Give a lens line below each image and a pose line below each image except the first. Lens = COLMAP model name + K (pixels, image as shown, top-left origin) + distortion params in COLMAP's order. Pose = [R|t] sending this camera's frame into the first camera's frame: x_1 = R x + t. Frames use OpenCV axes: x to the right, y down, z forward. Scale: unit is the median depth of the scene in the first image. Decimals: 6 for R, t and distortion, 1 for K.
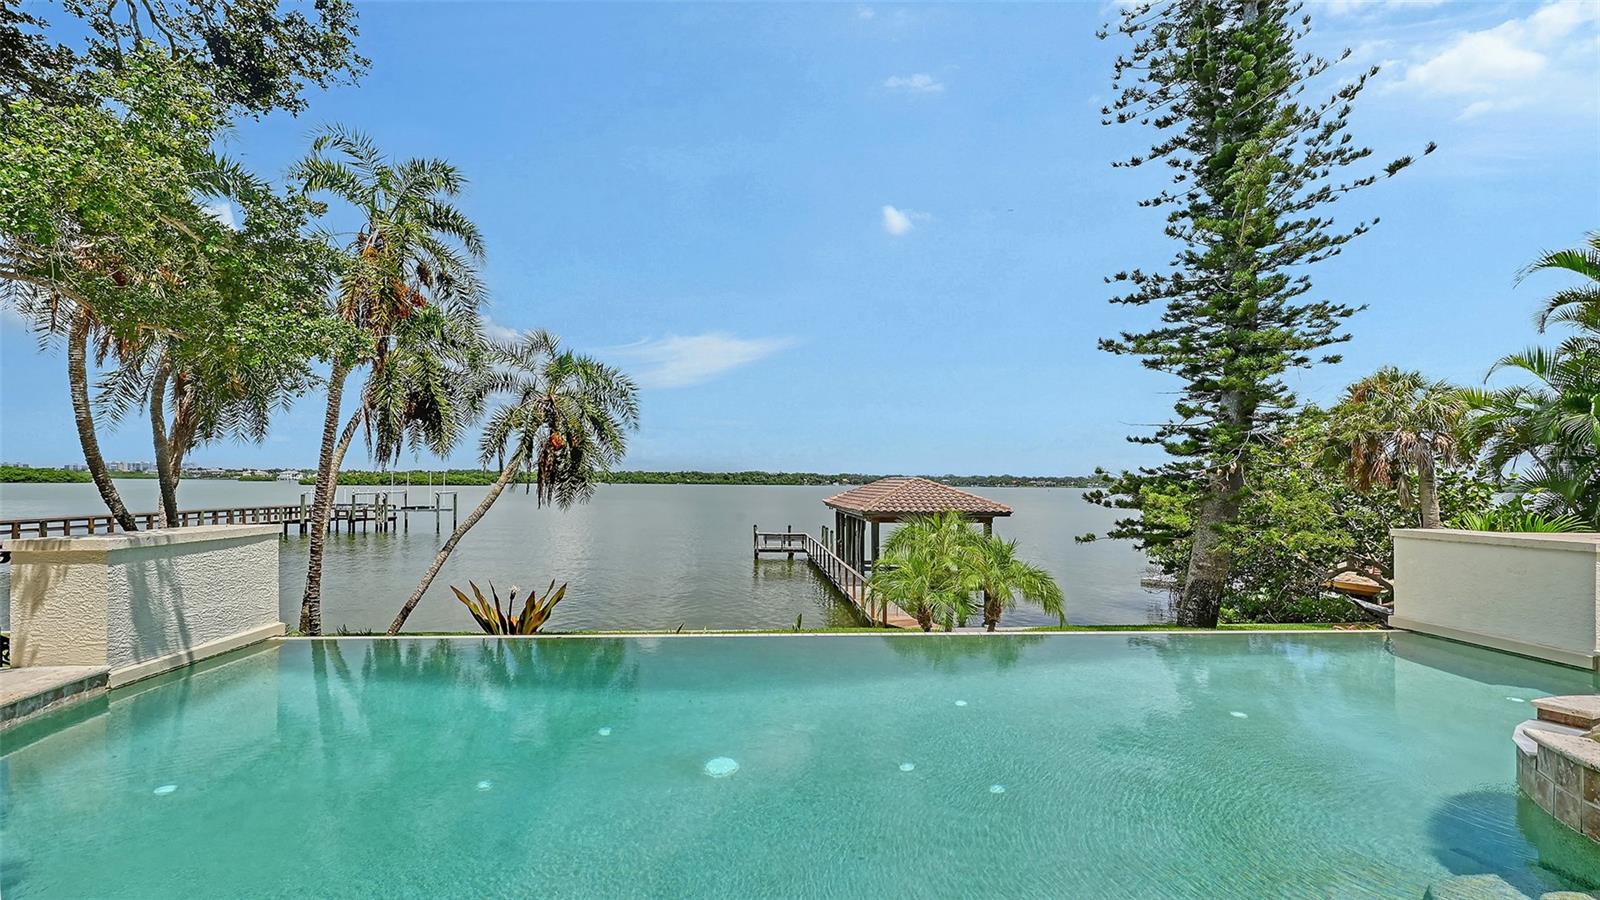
lens RADIAL K [[656.1, 0, 800.8], [0, 656.1, 474.2], [0, 0, 1]] dist [0.025562, -0.000219]
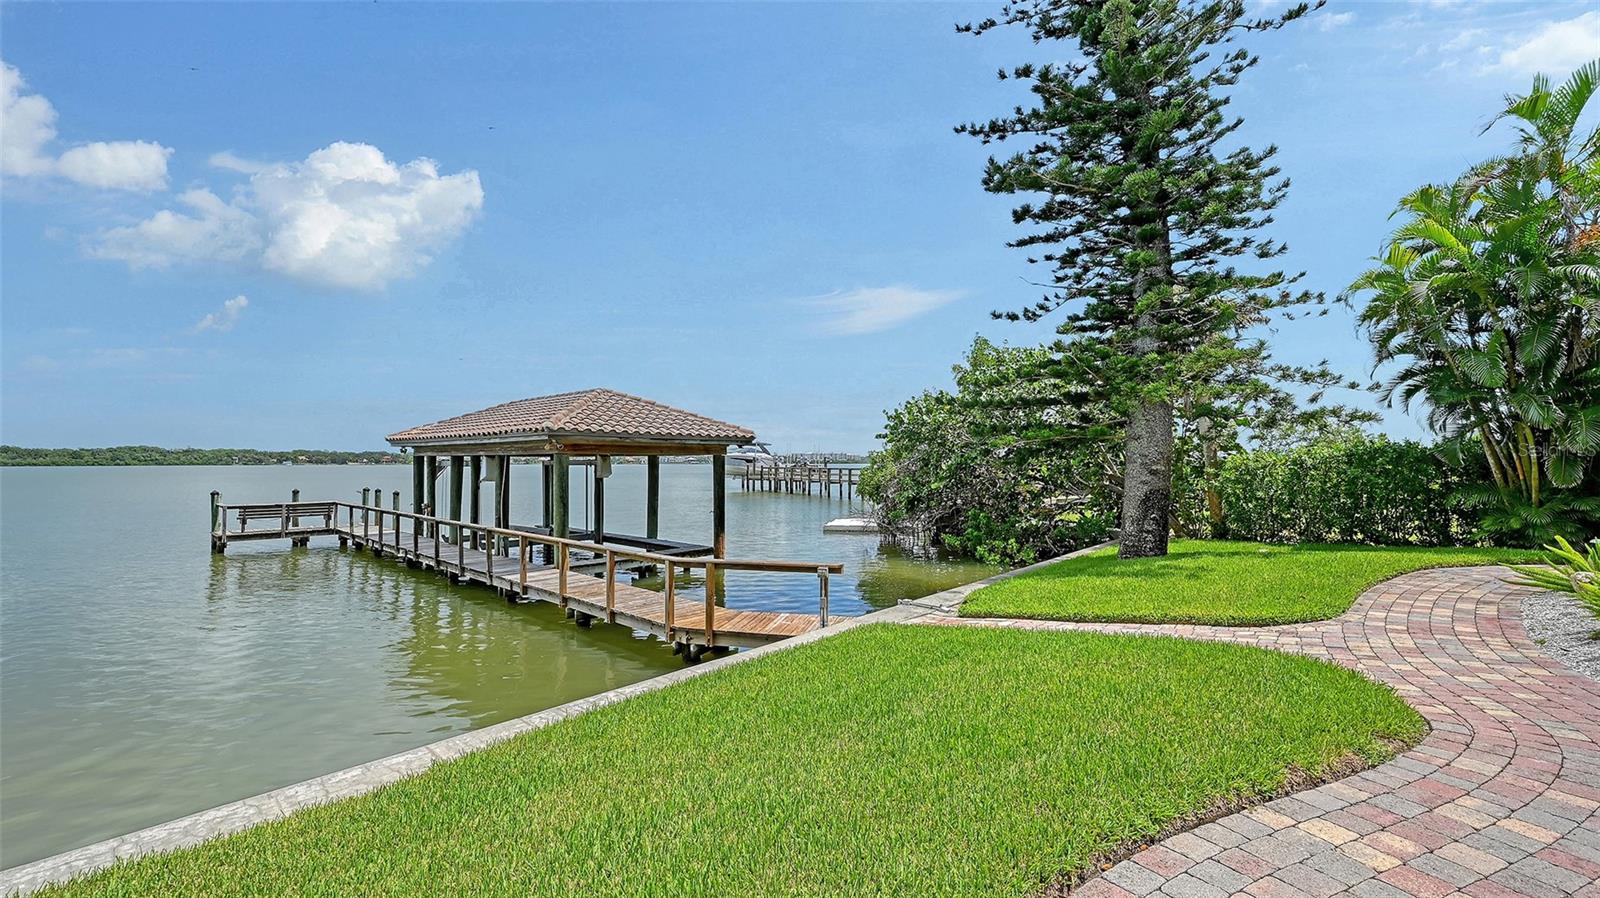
lens RADIAL K [[619.1, 0, 824.9], [0, 619.1, 497.8], [0, 0, 1]] dist [-0.000550, -0.007264]
pose [[0.713086, -0.046291, 0.699546, -0.138721], [-0.001815, 0.997692, 0.067871, 0.106544], [-0.701074, -0.049667, 0.711357, 0.653709]]
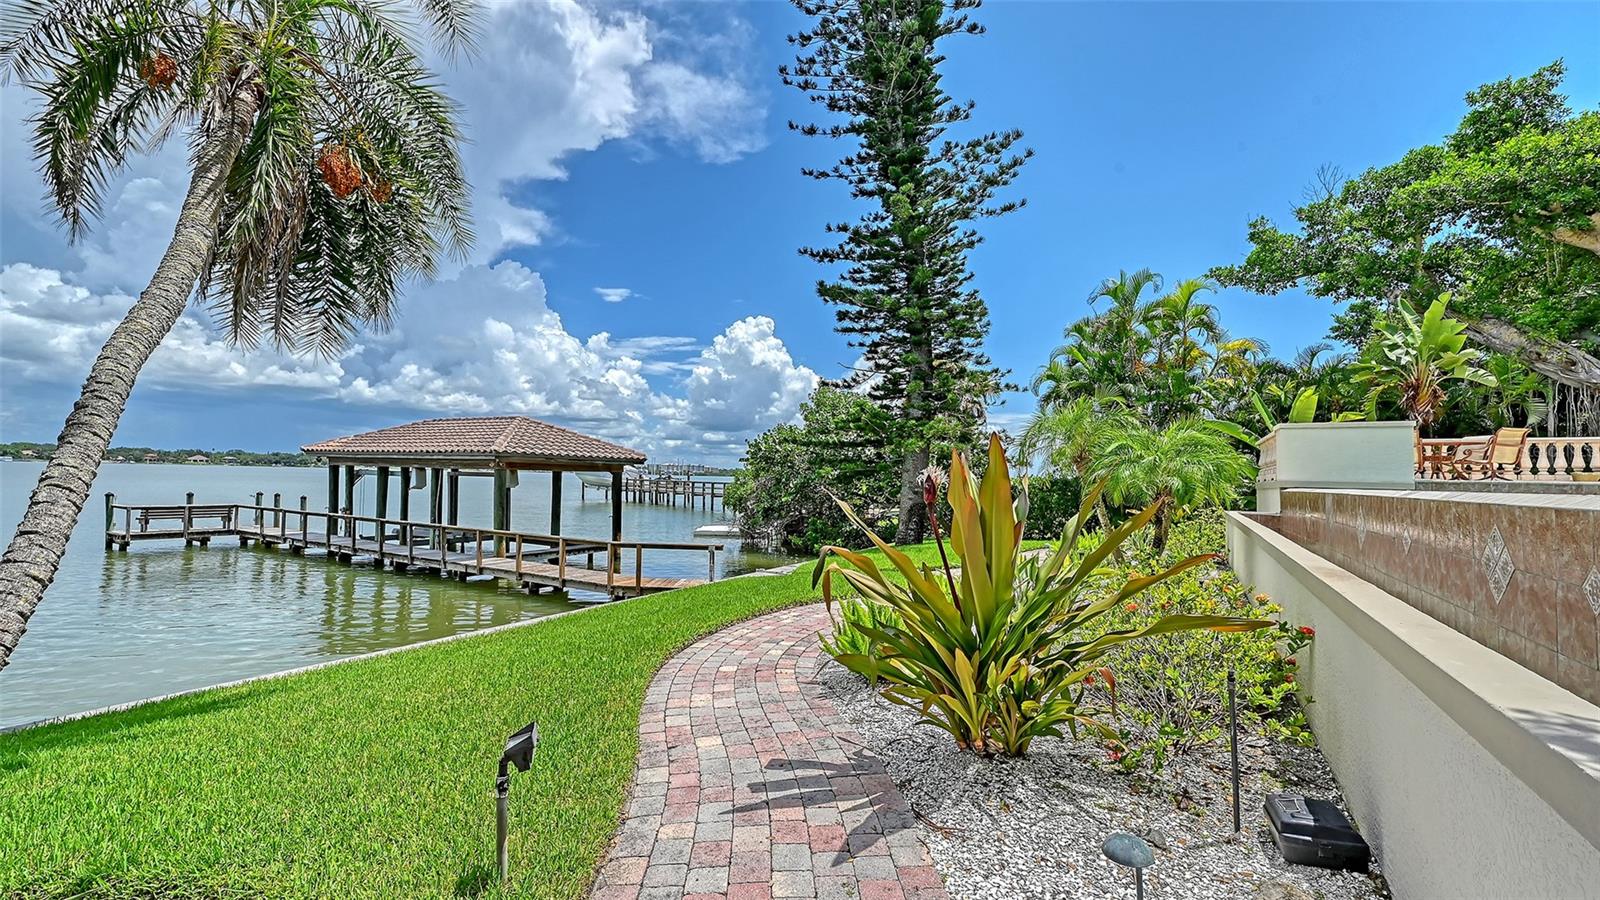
lens RADIAL K [[639.1, 0, 801.2], [0, 639.1, 492.9], [0, 0, 1]] dist [-0.001283, -0.000098]
pose [[0.569933, -0.014300, 0.821567, -0.399188], [-0.027869, 0.998937, 0.036721, 0.091179], [-0.821218, -0.043824, 0.568929, 0.445760]]
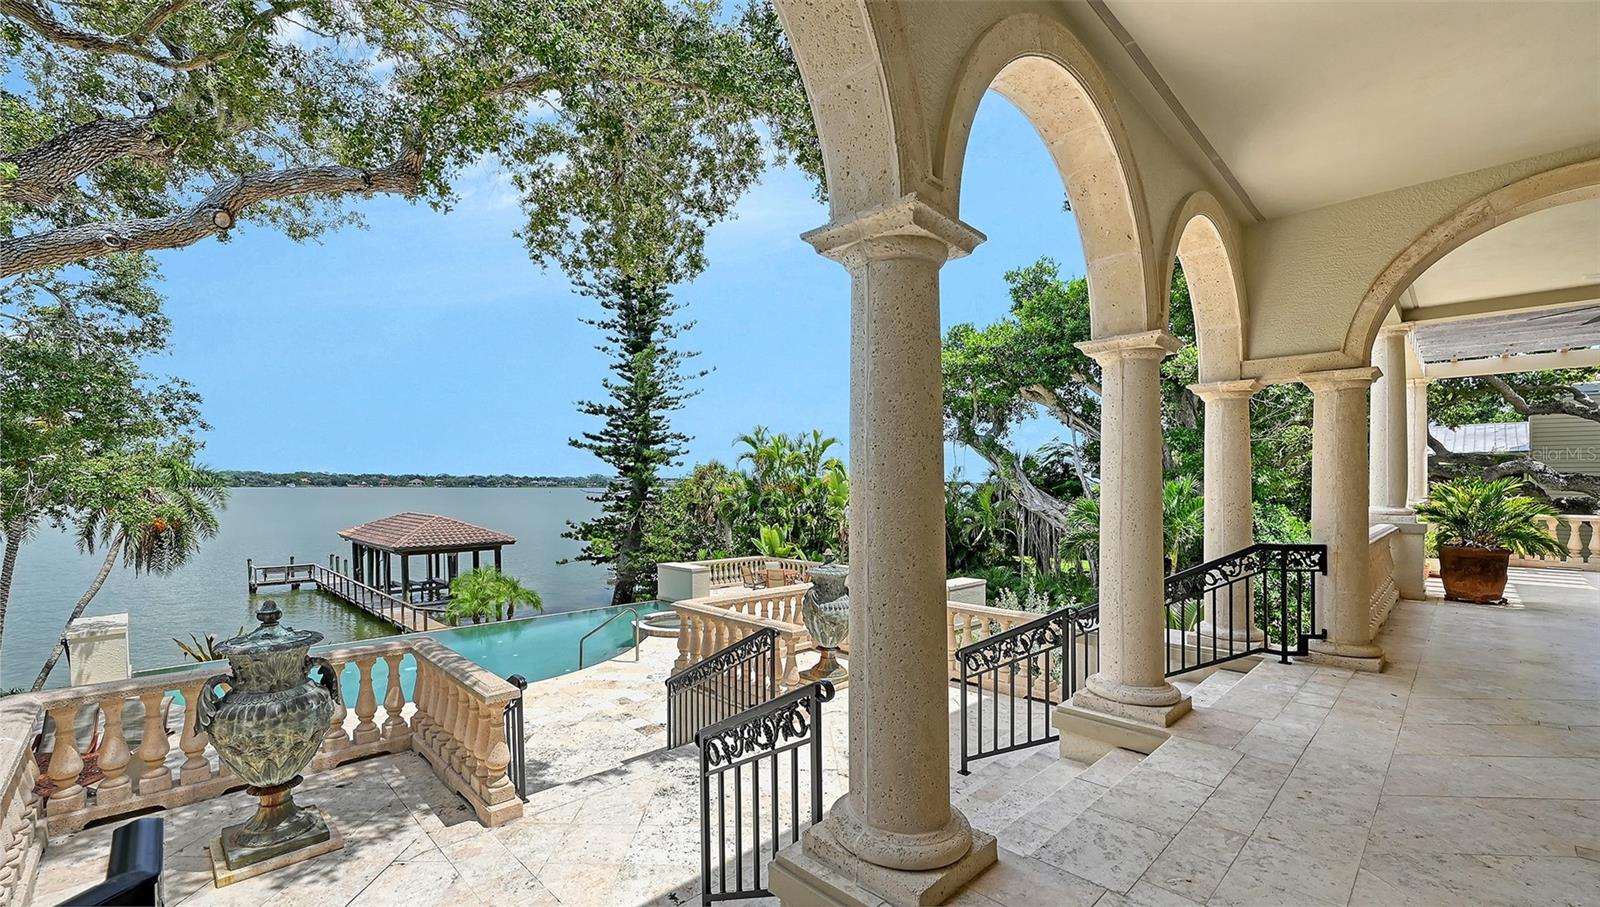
lens RADIAL K [[658.9, 0, 796.4], [0, 658.9, 533.6], [0, 0, 1]] dist [-0.009909, 0.000226]
pose [[0.754593, -0.052800, 0.654065, -0.196344], [-0.008377, 0.995901, 0.090059, -0.123583], [-0.656140, -0.073437, 0.751058, -0.602774]]
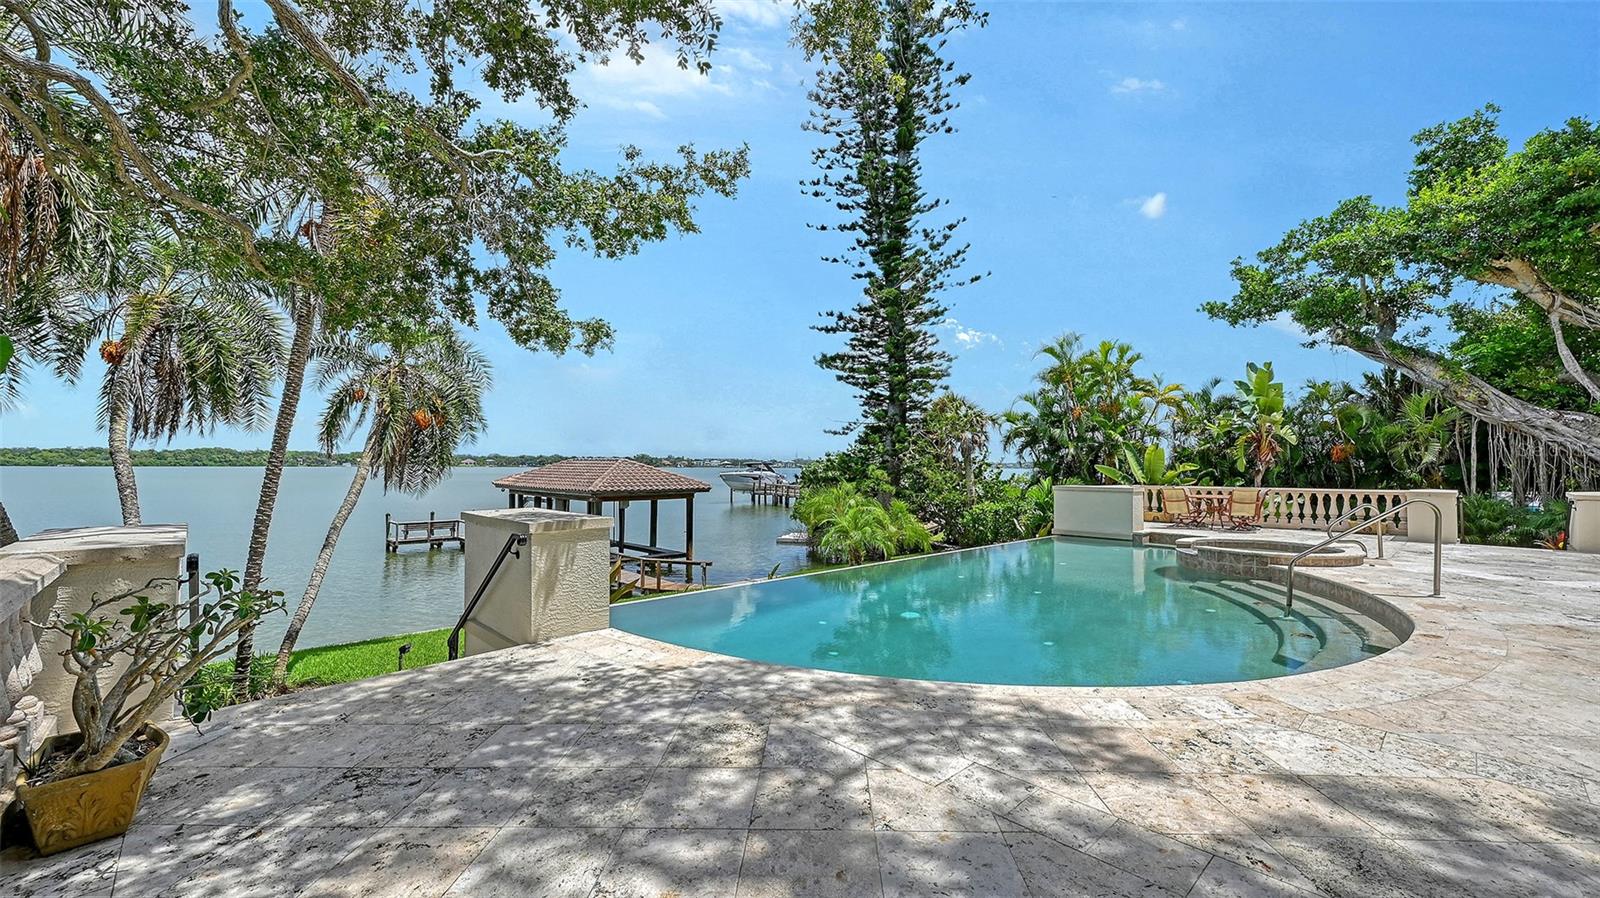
lens RADIAL K [[659.4, 0, 791.0], [0, 659.4, 466.2], [0, 0, 1]] dist [0.001405, 0.000019]
pose [[0.782457, -0.008356, 0.622648, -0.433402], [-0.003158, 0.999844, 0.017386, -0.004331], [-0.622696, -0.015570, 0.782309, -0.030178]]
